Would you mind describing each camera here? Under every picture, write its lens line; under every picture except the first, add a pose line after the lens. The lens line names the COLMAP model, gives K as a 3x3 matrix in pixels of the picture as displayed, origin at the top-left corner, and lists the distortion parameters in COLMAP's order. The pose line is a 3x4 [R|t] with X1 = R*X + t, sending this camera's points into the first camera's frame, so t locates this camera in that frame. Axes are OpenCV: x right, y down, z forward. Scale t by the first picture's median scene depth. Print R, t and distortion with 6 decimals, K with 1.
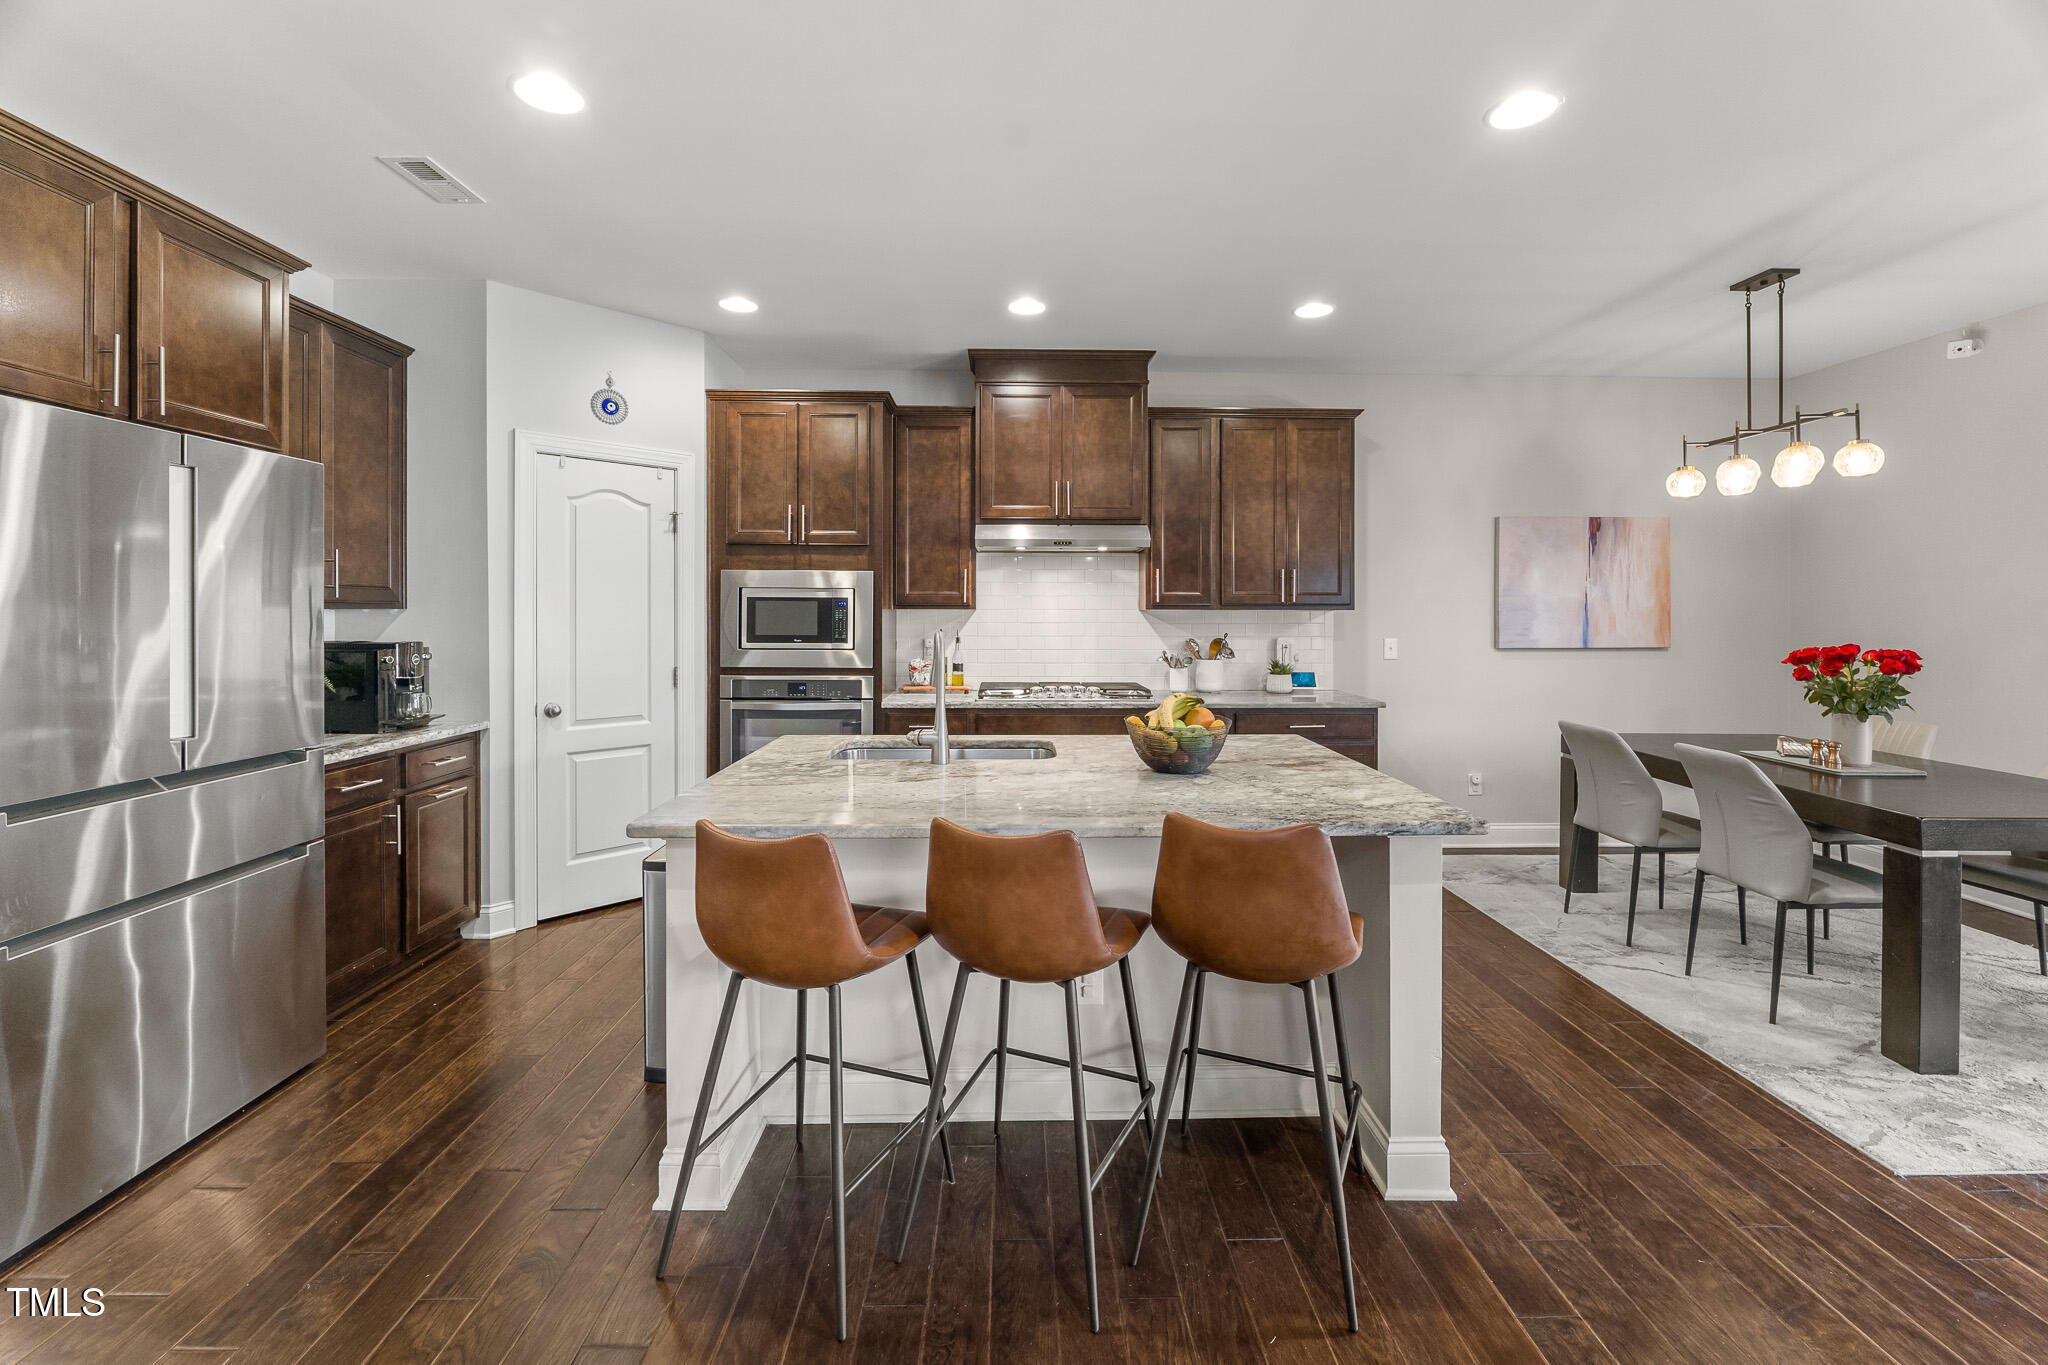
lens RADIAL K [[834.9, 0, 1020.7], [0, 834.9, 630.9], [0, 0, 1]] dist [-0.014905, 0.000699]
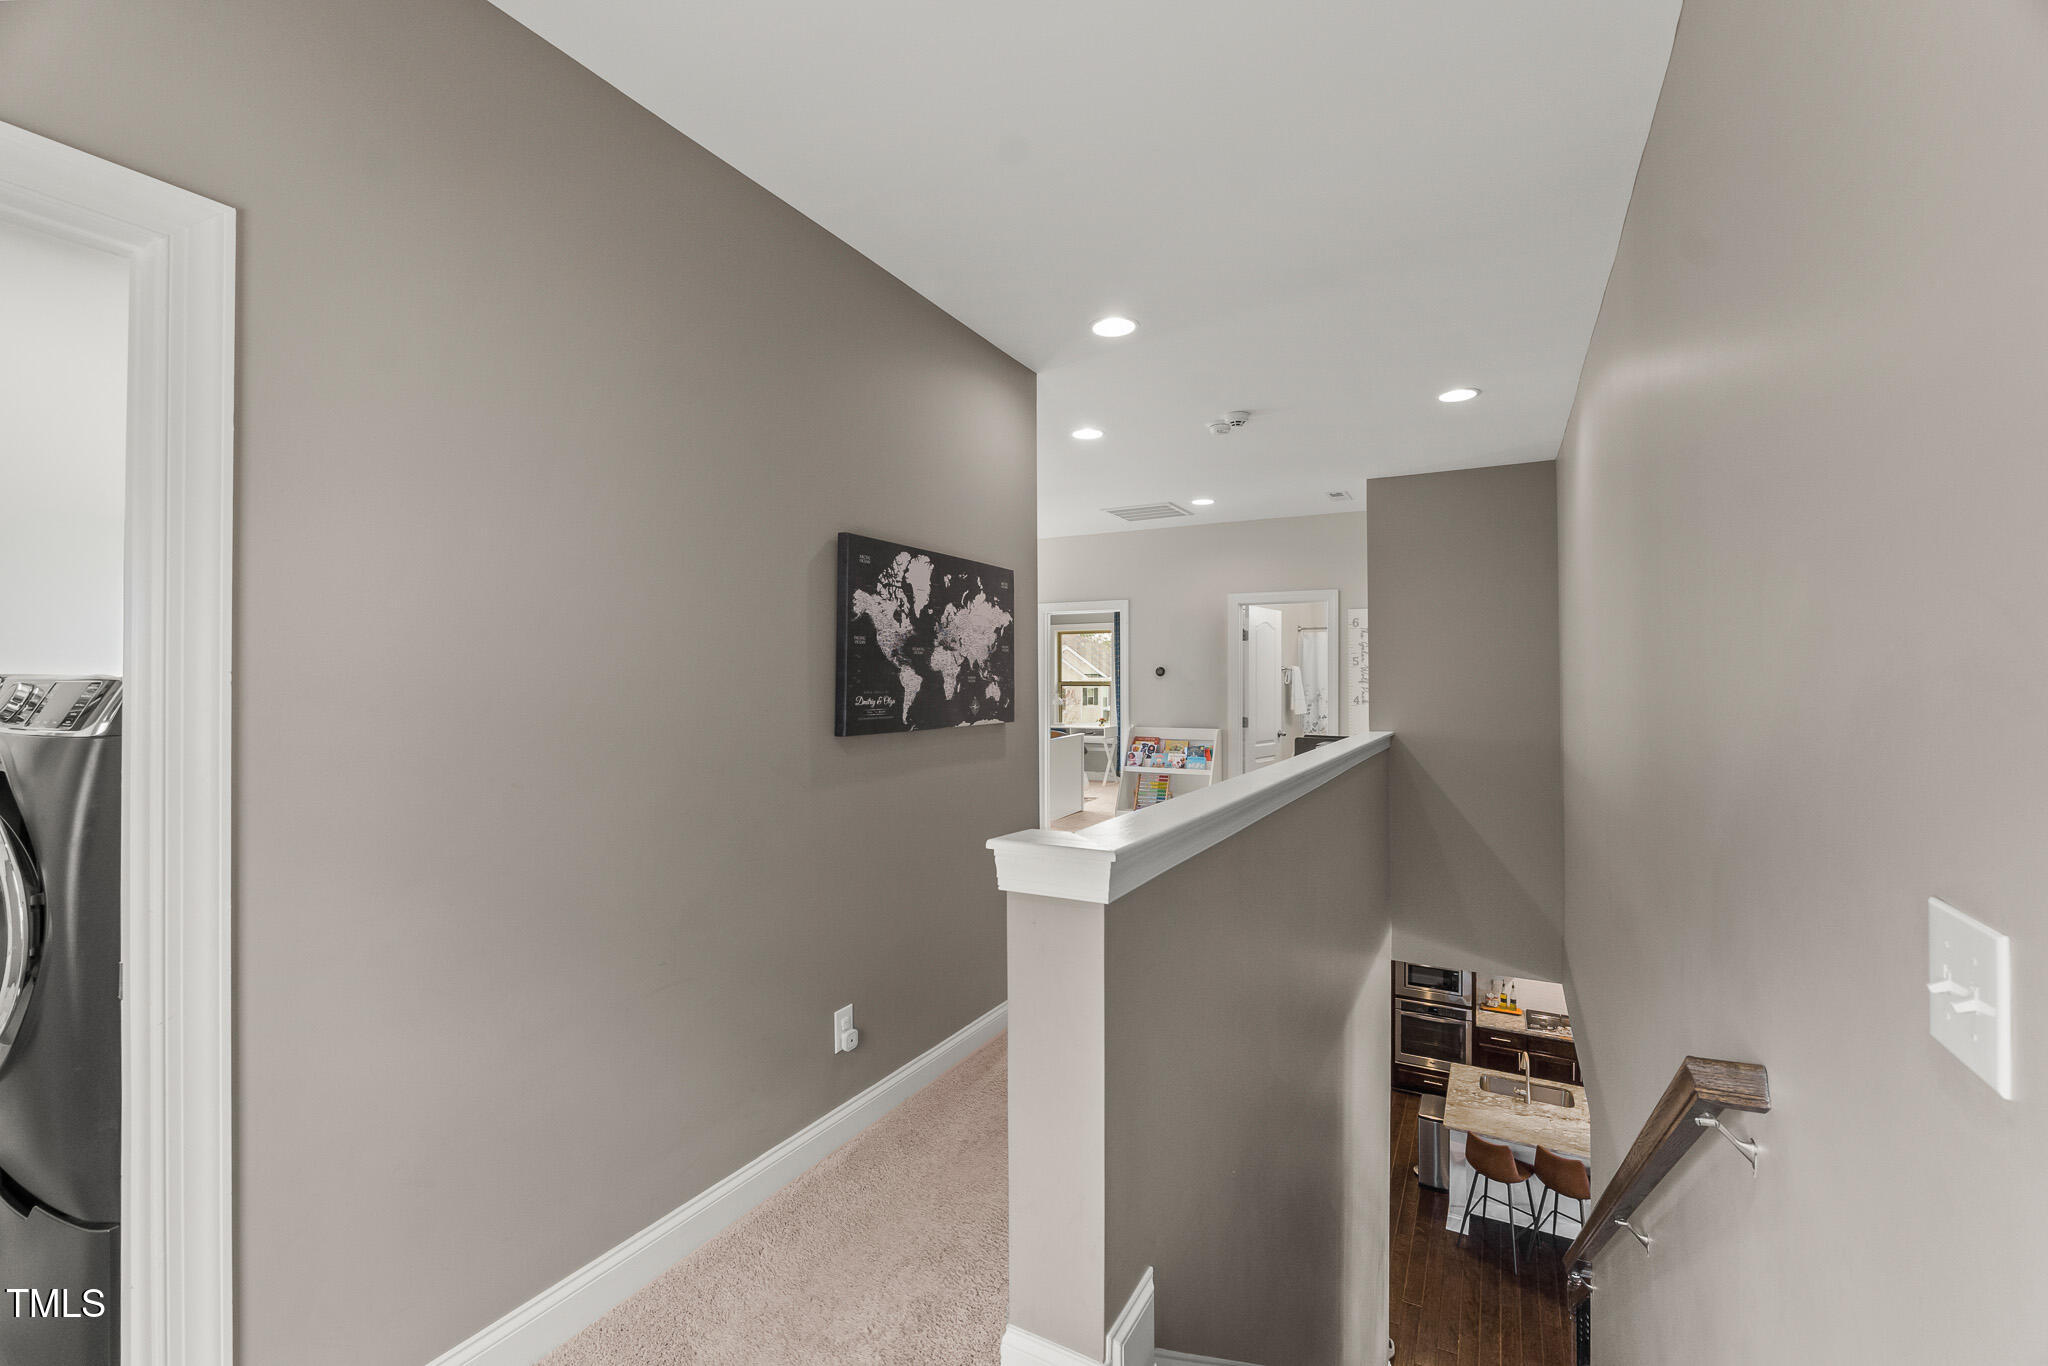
lens RADIAL K [[834.9, 0, 1018.6], [0, 834.9, 677.3], [0, 0, 1]] dist [-0.014905, 0.000699]
pose [[0.857865, -0.001796, -0.513872, -0.129541], [-0.009952, 0.999748, -0.020107, -1.183204], [0.513779, 0.022363, 0.857631, -2.277562]]
